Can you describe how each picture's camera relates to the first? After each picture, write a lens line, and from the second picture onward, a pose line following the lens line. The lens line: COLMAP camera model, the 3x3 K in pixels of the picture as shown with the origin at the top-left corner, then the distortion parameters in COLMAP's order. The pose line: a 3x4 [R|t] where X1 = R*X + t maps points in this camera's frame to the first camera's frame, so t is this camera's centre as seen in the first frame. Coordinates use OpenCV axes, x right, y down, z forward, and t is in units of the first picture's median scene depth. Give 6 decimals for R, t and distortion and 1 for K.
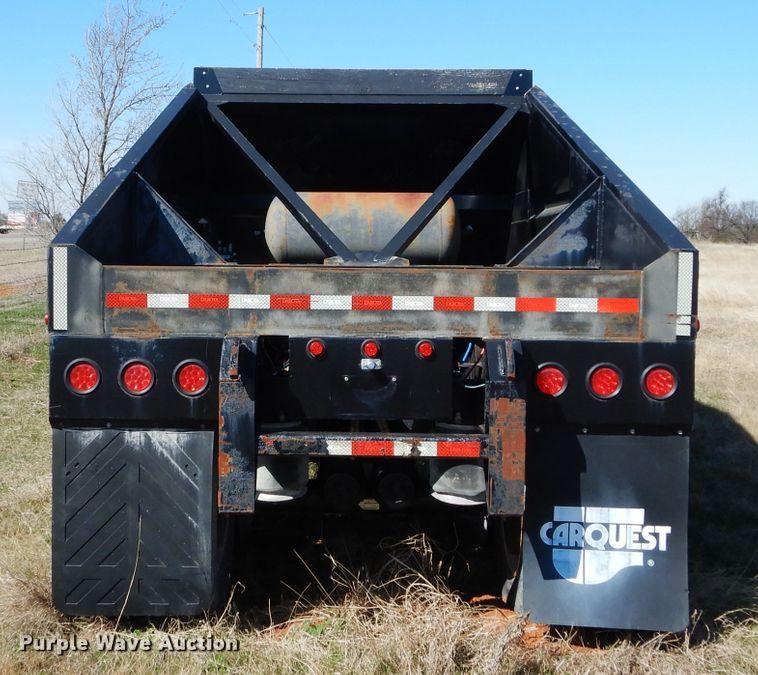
lens RADIAL K [[1292.4, 0, 377.9], [0, 1292.4, 333.4], [0, 0, 1]] dist [-0.006922, 0.000000]
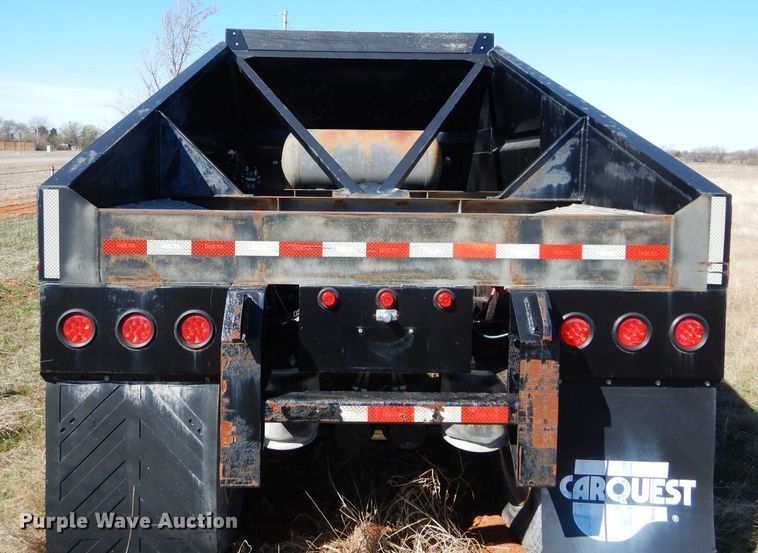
lens RADIAL K [[756.3, 0, 368.3], [0, 756.3, 212.1], [0, 0, 1]] dist [0.011235, 0.000000]
pose [[0.999836, 0.003318, 0.017813, -0.028445], [-0.003367, 0.999991, 0.002719, -0.051780], [-0.017804, -0.002778, 0.999838, 0.445014]]
